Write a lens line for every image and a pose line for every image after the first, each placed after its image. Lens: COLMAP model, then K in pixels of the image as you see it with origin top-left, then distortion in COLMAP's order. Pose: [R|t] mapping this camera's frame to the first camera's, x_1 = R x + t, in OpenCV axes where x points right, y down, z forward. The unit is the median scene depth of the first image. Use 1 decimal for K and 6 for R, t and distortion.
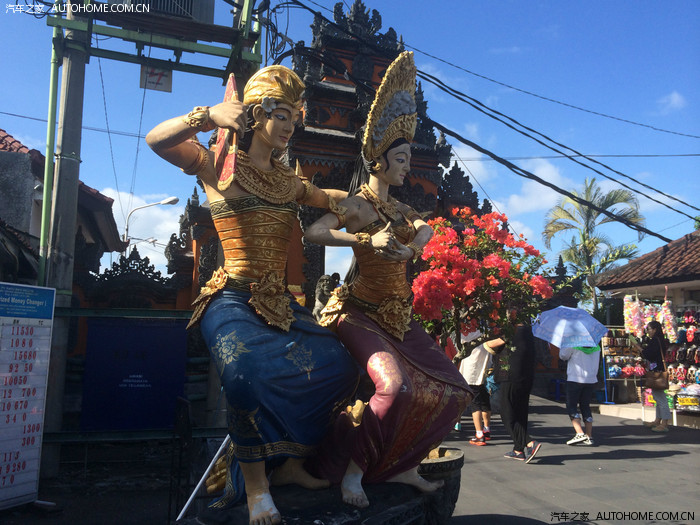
lens RADIAL K [[626.5, 0, 350.0], [0, 626.5, 262.5], [0, 0, 1]] dist [0.095941, 0.000776]
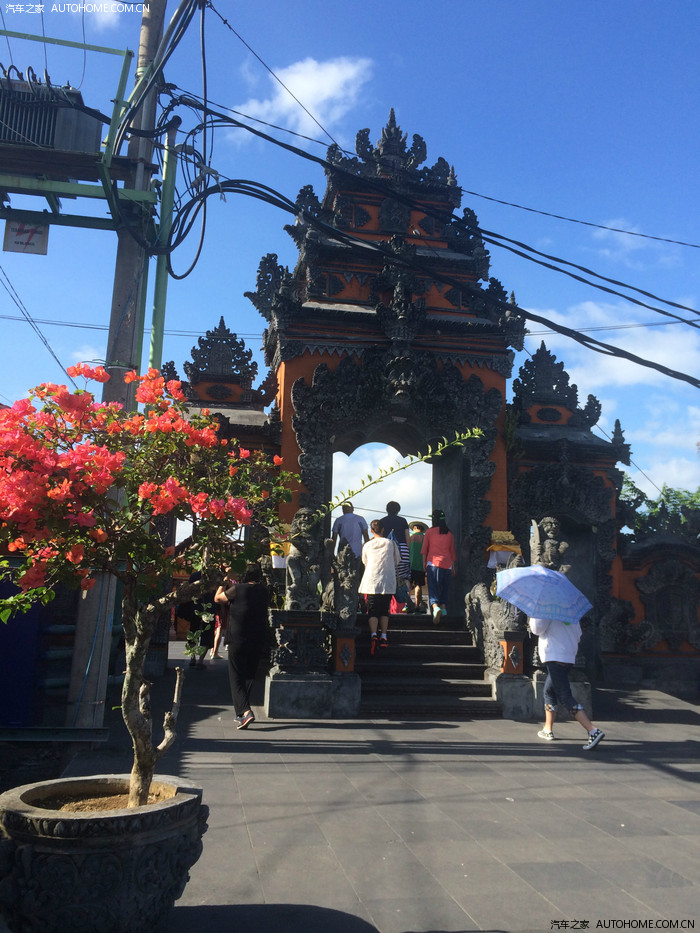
lens RADIAL K [[835.1, 0, 350.0], [0, 835.1, 466.5], [0, 0, 1]] dist [0.095941, 0.000776]
pose [[0.980776, -0.021194, -0.193981, 0.157712], [0.012943, 0.998961, -0.043702, 0.012871], [0.194706, 0.040351, 0.980031, 0.085381]]
